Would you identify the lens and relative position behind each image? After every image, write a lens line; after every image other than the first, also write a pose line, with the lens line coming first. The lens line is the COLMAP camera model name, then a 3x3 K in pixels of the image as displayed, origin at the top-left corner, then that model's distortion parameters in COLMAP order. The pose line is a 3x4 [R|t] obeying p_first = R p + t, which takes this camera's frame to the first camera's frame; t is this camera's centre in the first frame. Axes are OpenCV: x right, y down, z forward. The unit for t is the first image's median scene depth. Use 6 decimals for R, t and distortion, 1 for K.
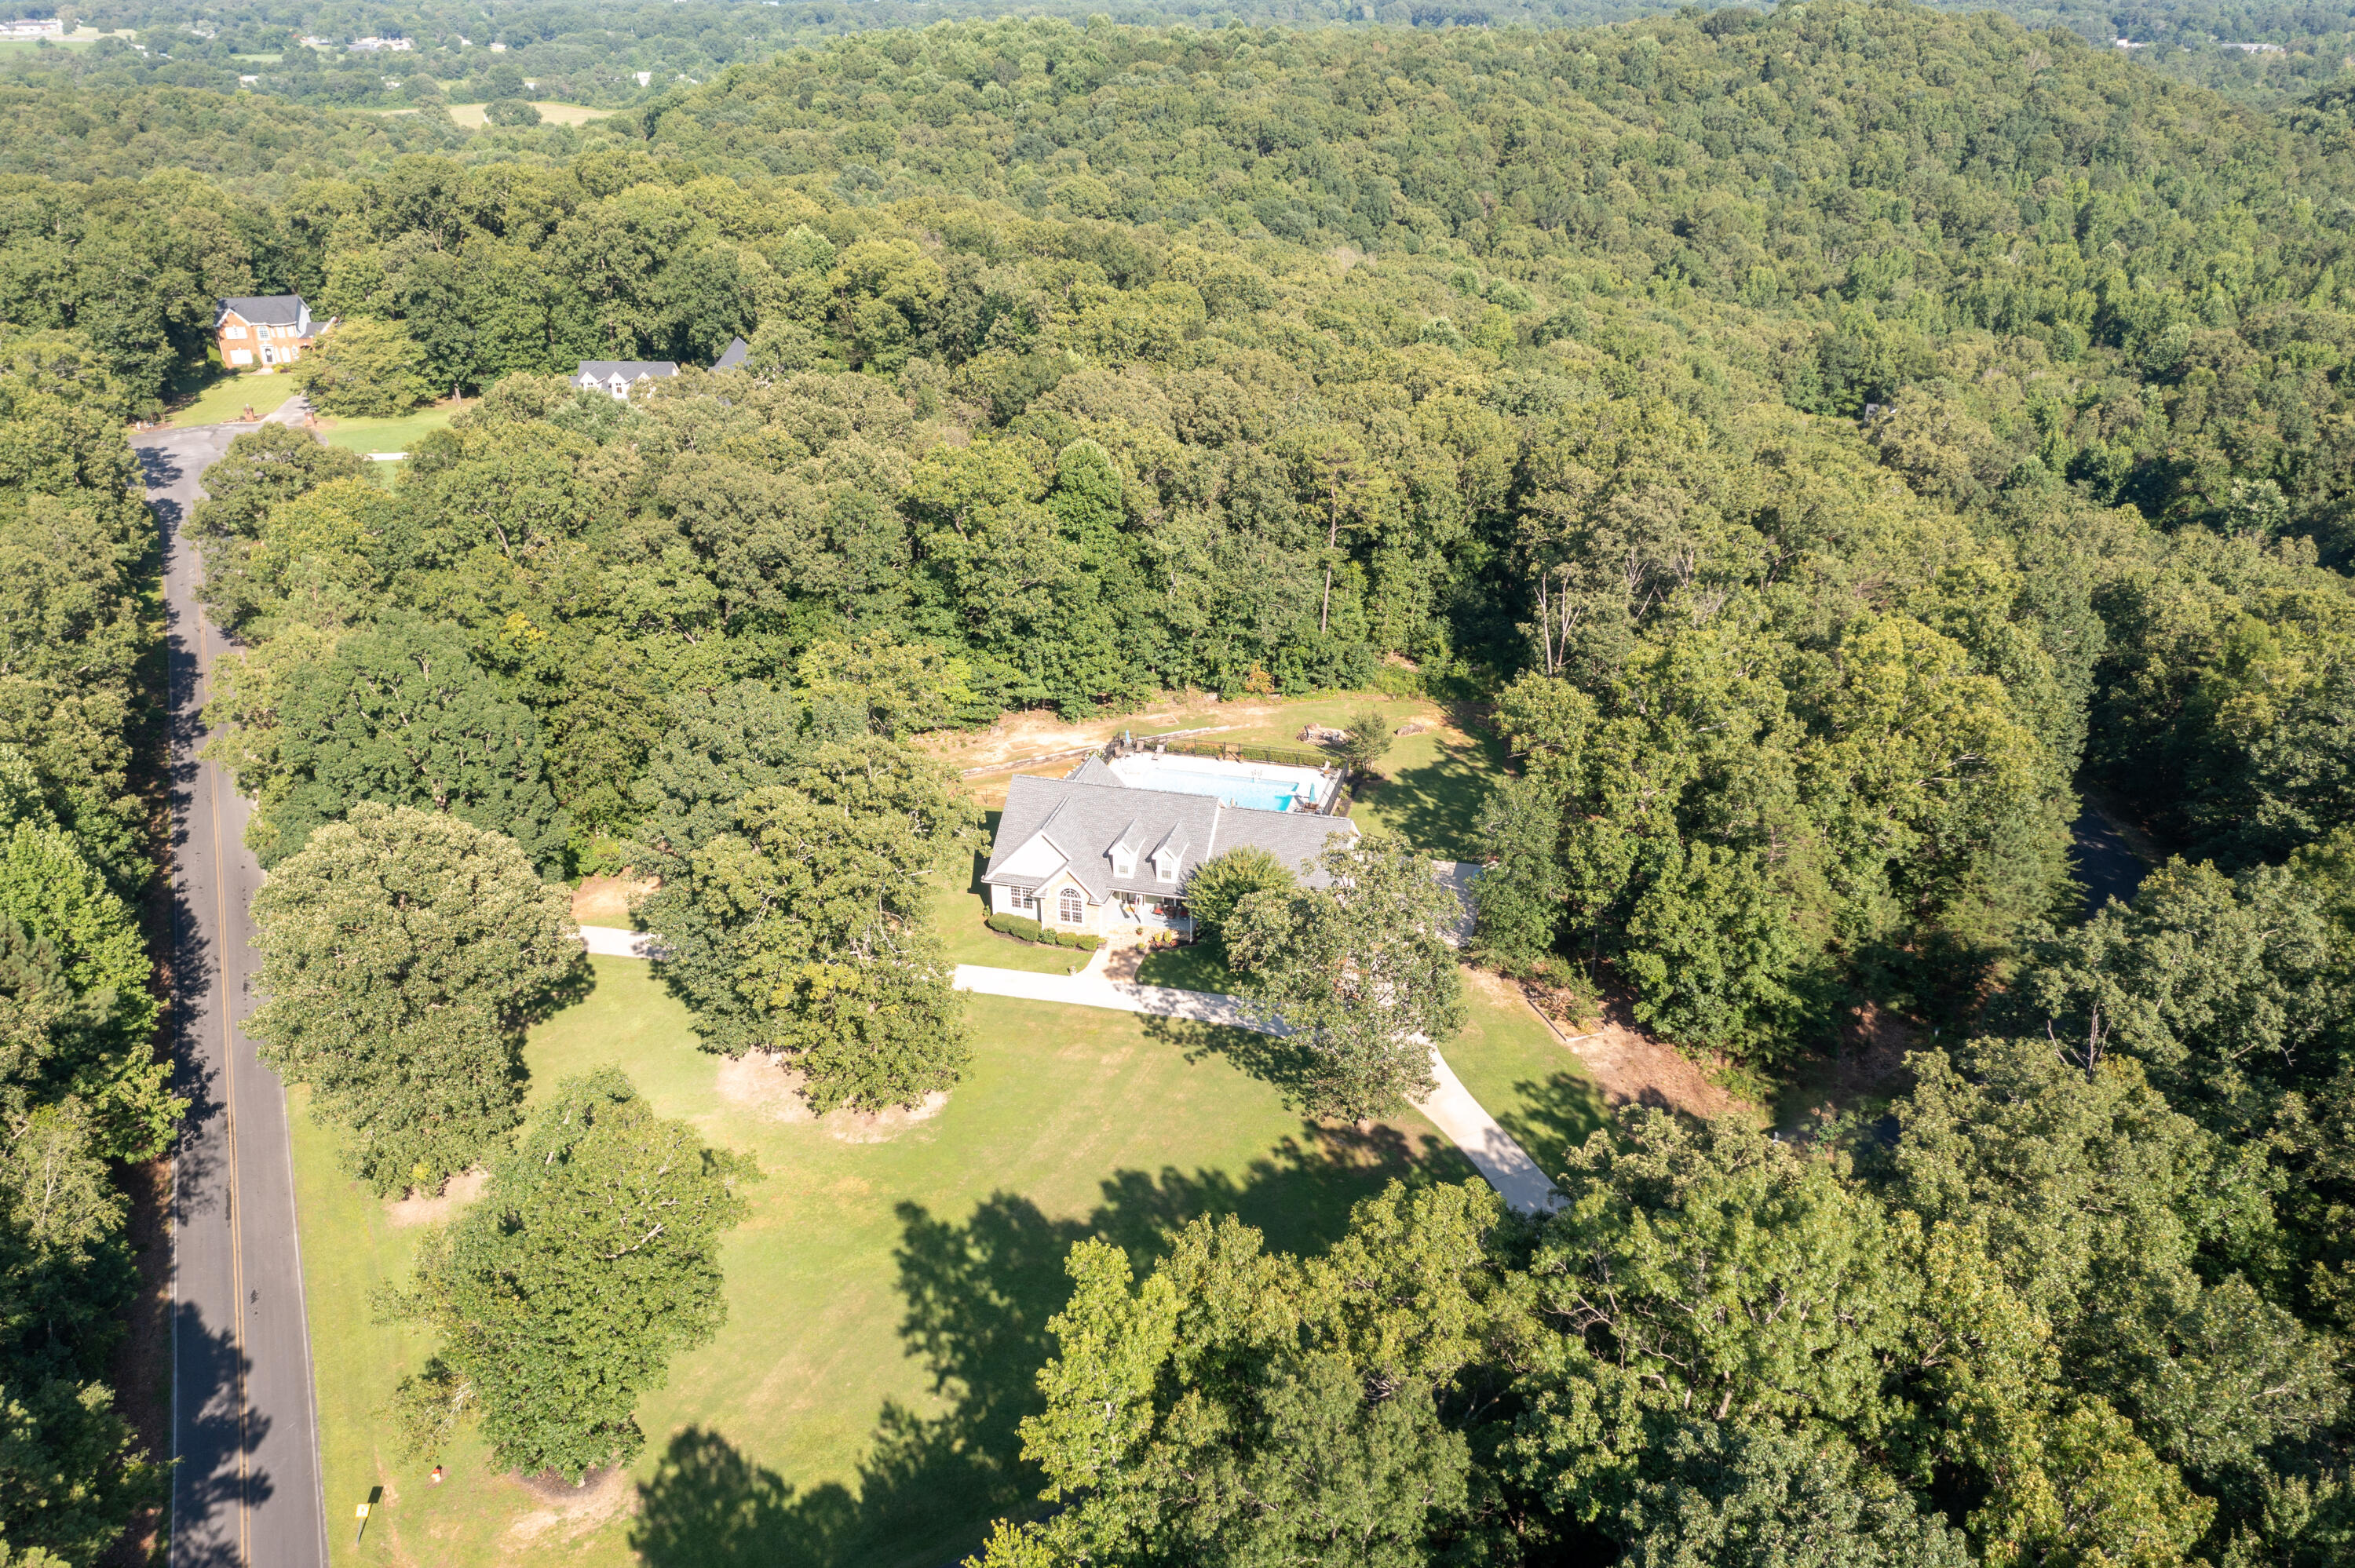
lens RADIAL K [[1861.3, 0, 1176.6], [0, 1861.3, 786.4], [0, 0, 1]] dist [0.003815, 0.017928]
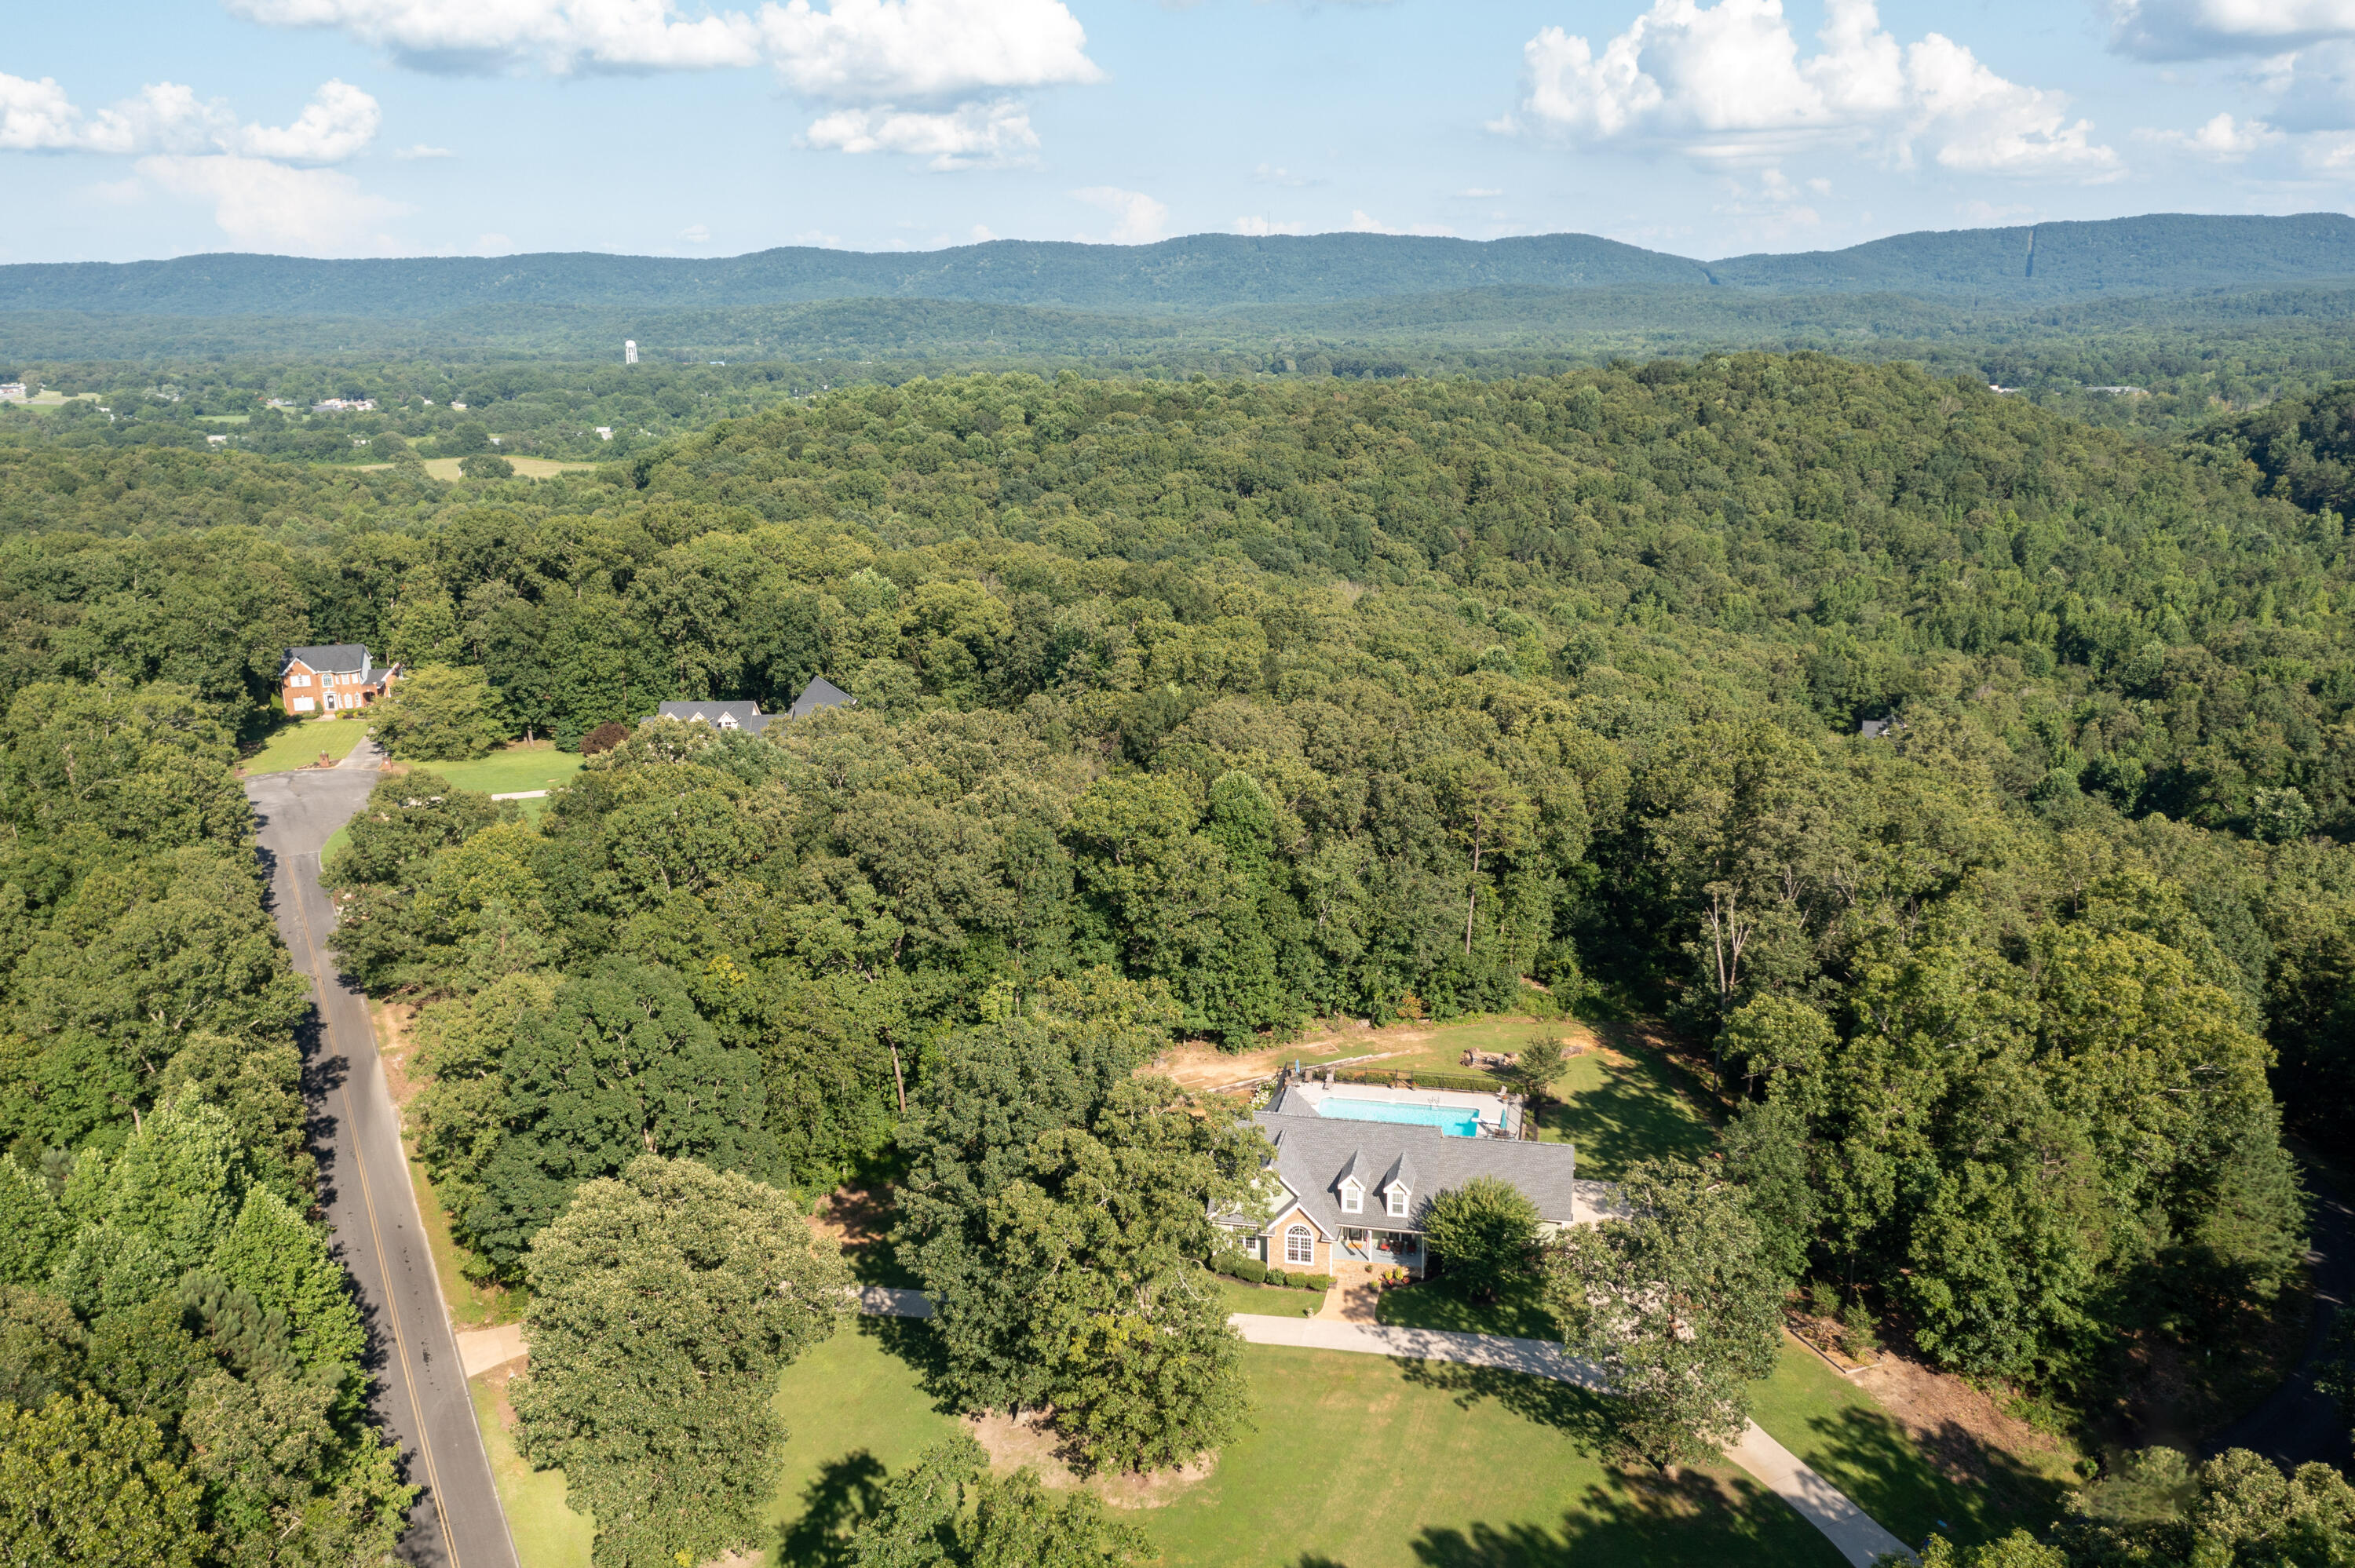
lens RADIAL K [[1861.3, 0, 1175.5], [0, 1861.3, 802.3], [0, 0, 1]] dist [0.003815, 0.017928]
pose [[0.998969, -0.018889, 0.041280, -0.121421], [0.025361, 0.986403, -0.162377, -0.005415], [-0.037651, 0.163256, 0.985865, 0.004518]]
